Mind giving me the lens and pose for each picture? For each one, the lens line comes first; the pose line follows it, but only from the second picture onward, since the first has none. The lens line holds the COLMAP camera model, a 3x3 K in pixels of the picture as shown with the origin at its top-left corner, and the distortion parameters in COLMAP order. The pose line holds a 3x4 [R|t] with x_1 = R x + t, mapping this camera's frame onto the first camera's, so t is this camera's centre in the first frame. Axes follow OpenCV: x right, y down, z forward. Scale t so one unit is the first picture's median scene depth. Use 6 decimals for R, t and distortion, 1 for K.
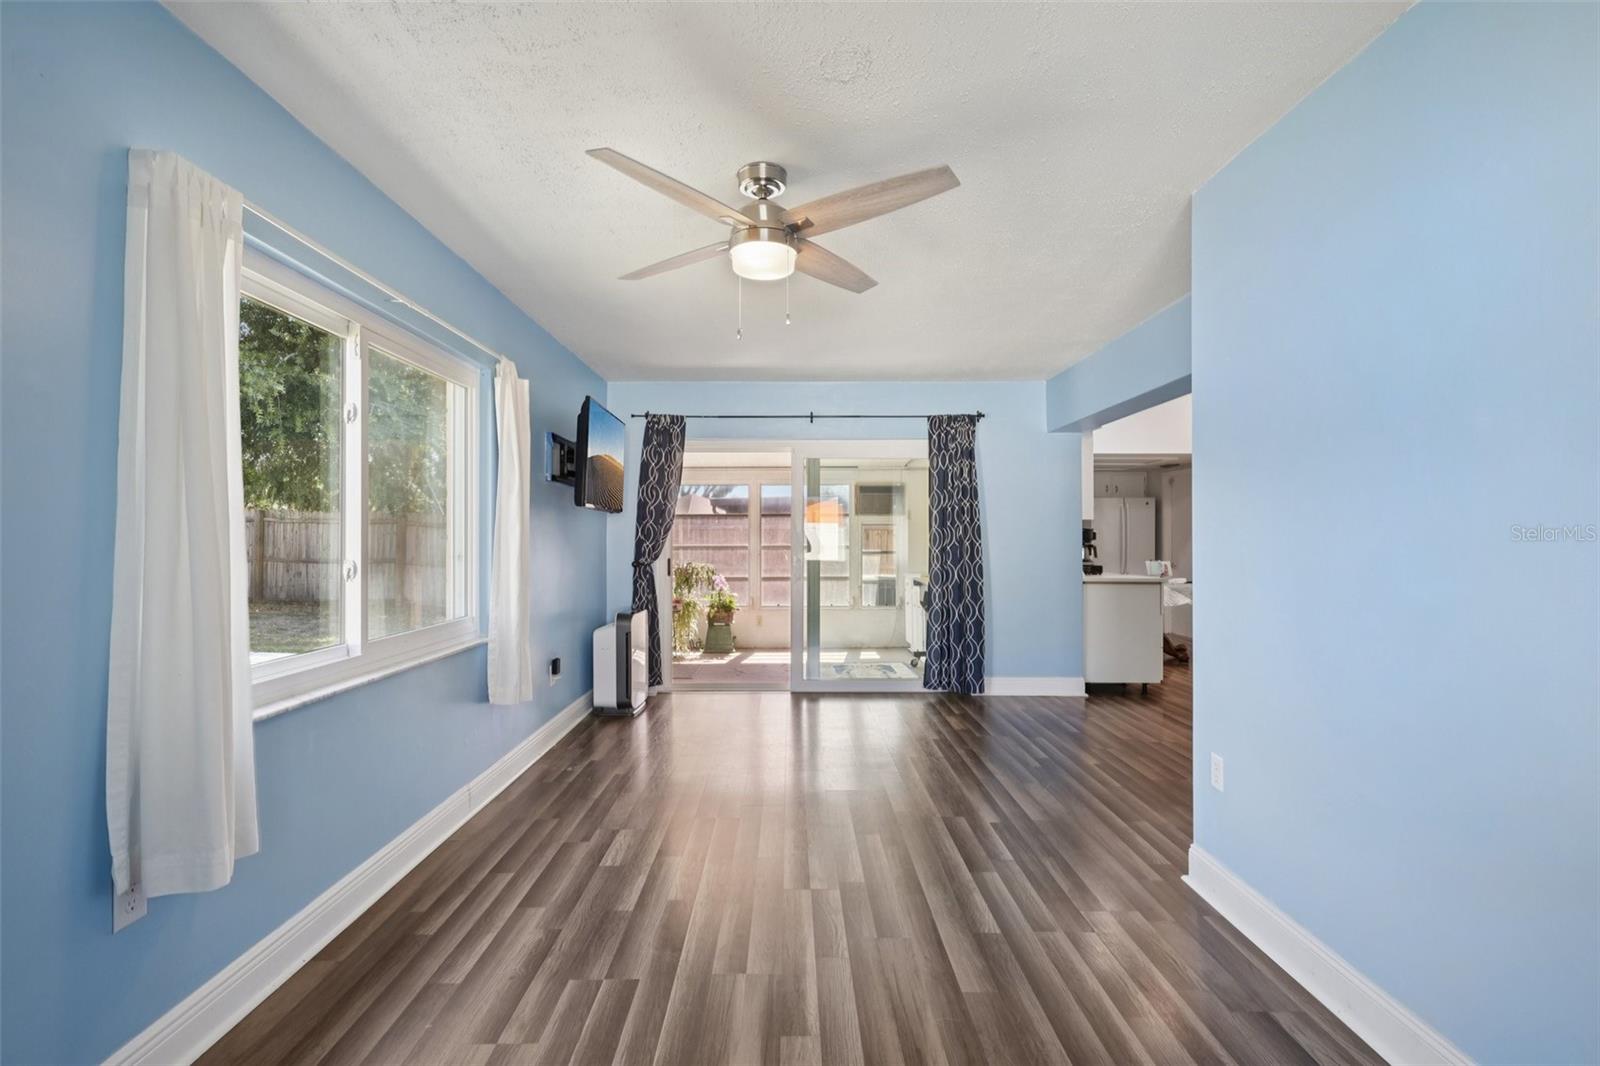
lens RADIAL K [[735.2, 0, 801.3], [0, 735.2, 534.6], [0, 0, 1]] dist [-0.000093, 0.000976]
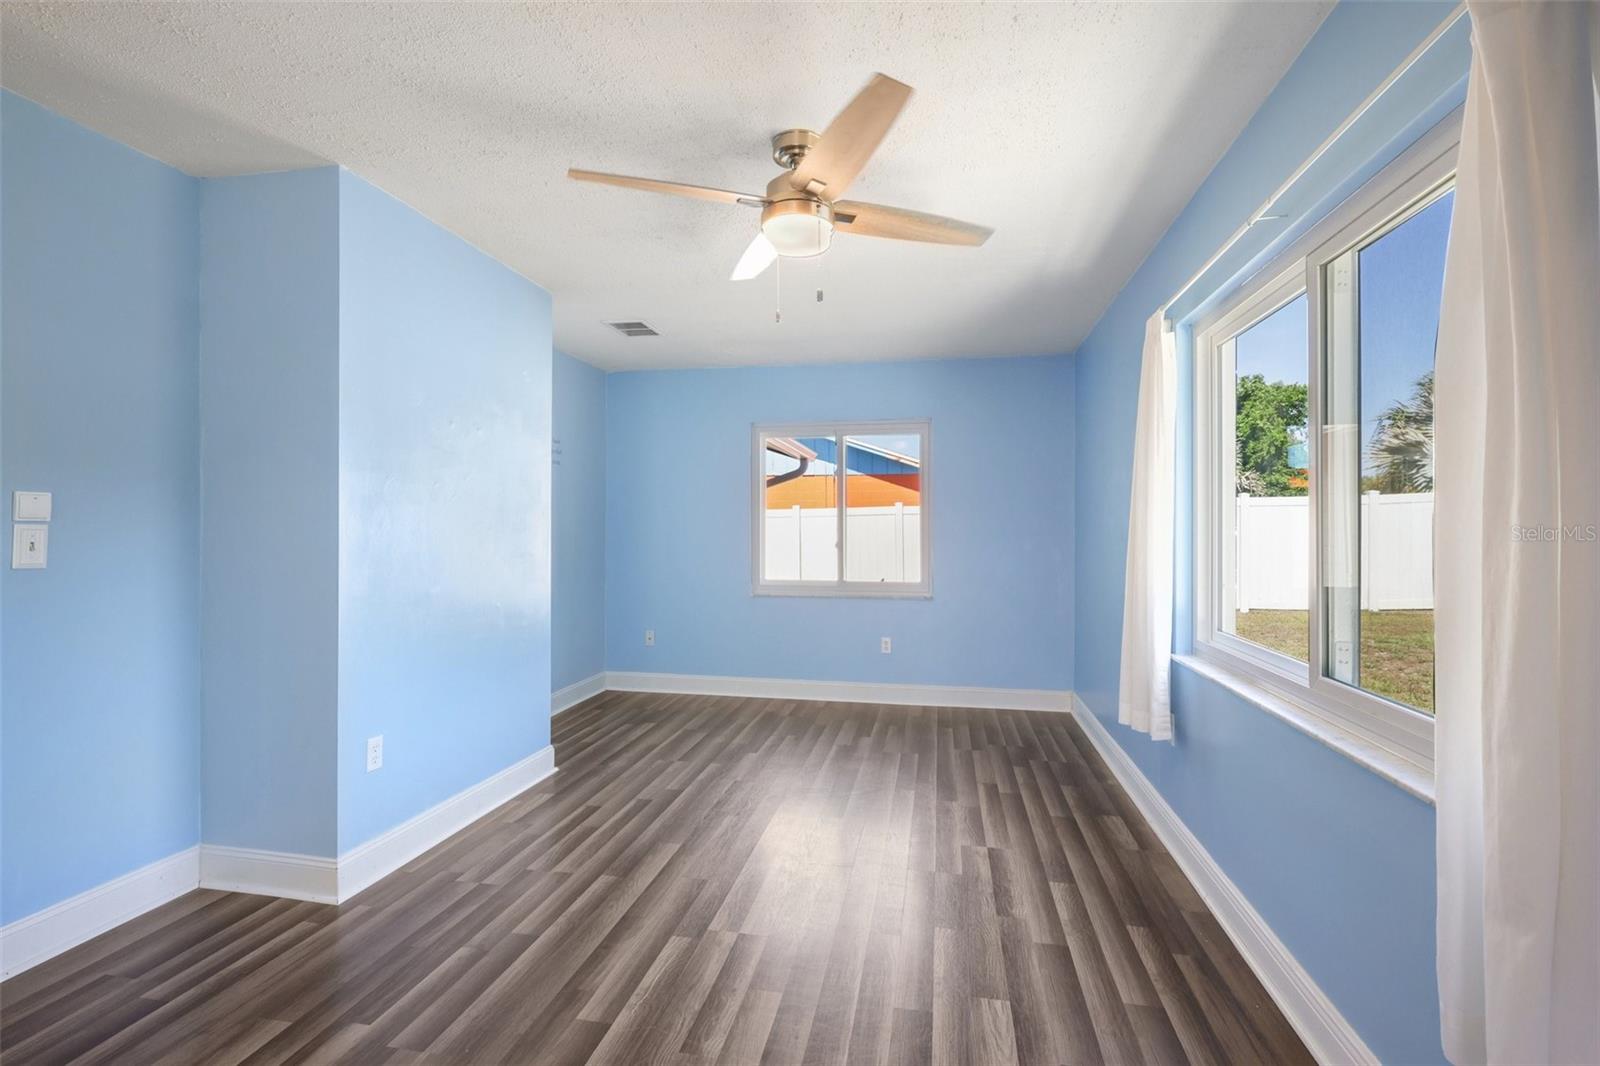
lens RADIAL K [[744.4, 0, 793.7], [0, 744.4, 531.6], [0, 0, 1]] dist [-0.000766, 0.000303]
pose [[-0.977651, -0.002791, 0.210215, -0.107661], [-0.002886, 0.999996, -0.000145, 0.001630], [-0.210214, -0.000749, -0.977655, 0.843011]]
